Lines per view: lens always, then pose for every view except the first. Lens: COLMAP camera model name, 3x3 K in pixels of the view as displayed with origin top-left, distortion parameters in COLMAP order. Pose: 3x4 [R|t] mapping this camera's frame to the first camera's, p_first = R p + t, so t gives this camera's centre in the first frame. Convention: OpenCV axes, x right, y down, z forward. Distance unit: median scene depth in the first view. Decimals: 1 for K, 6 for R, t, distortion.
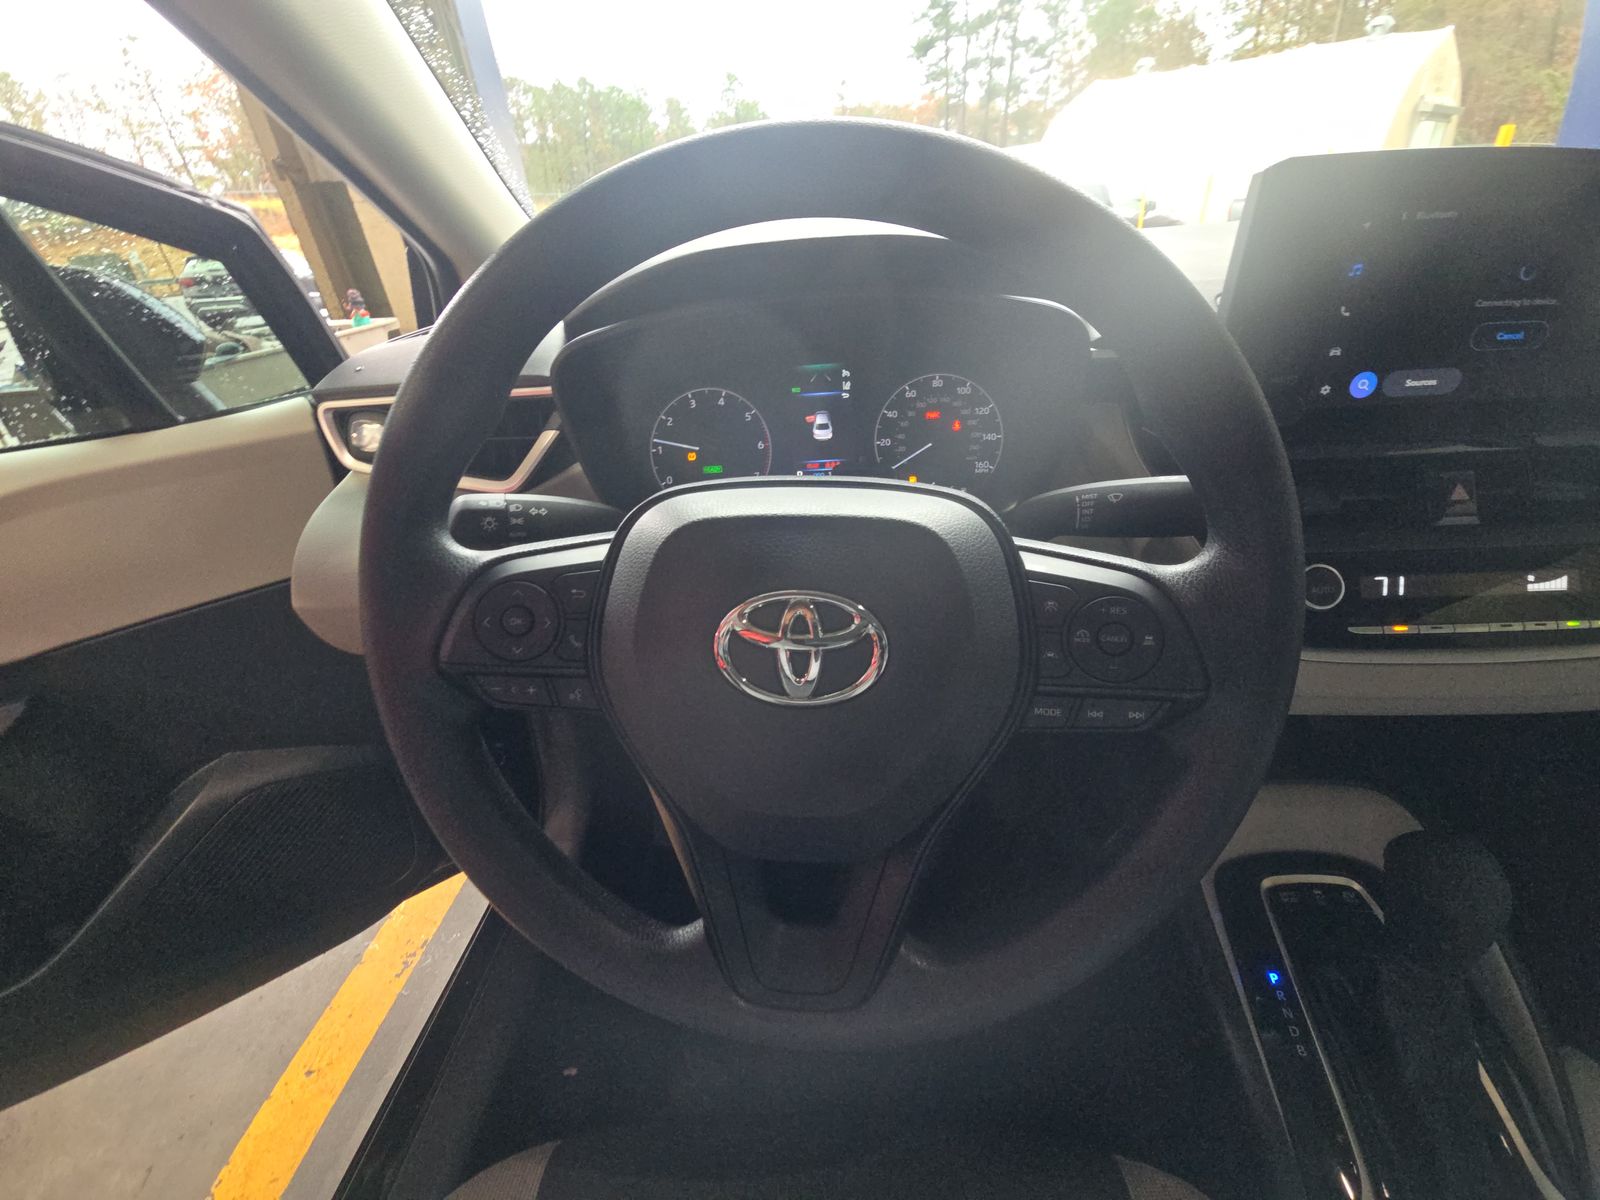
lens RADIAL K [[643.8, 0, 800.0], [0, 643.8, 600.0], [0, 0, 1]] dist [0.010935, -0.008002]
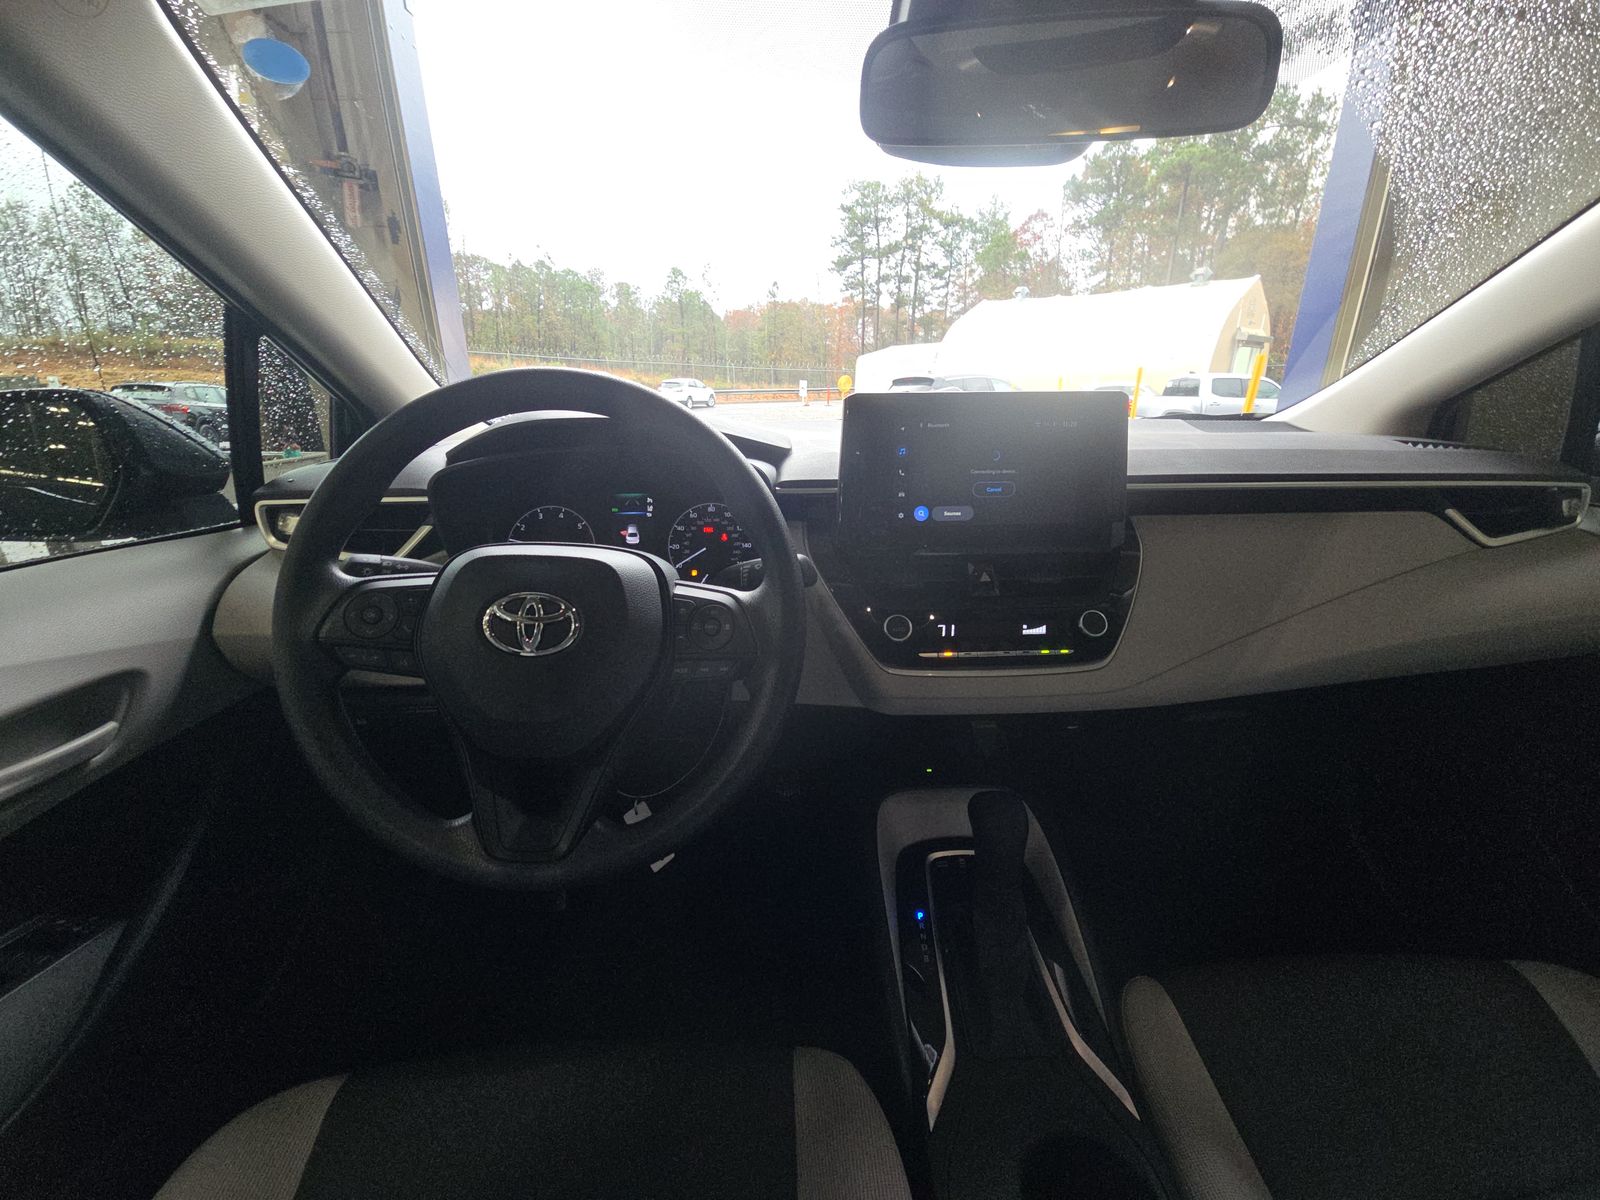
lens RADIAL K [[643.5, 0, 800.0], [0, 643.5, 600.0], [0, 0, 1]] dist [-0.000663, -0.003643]
pose [[0.993537, 0.025720, 0.110558, 0.257406], [-0.001161, 0.976243, -0.216676, 0.186276], [-0.113504, 0.215148, 0.969963, -0.407792]]
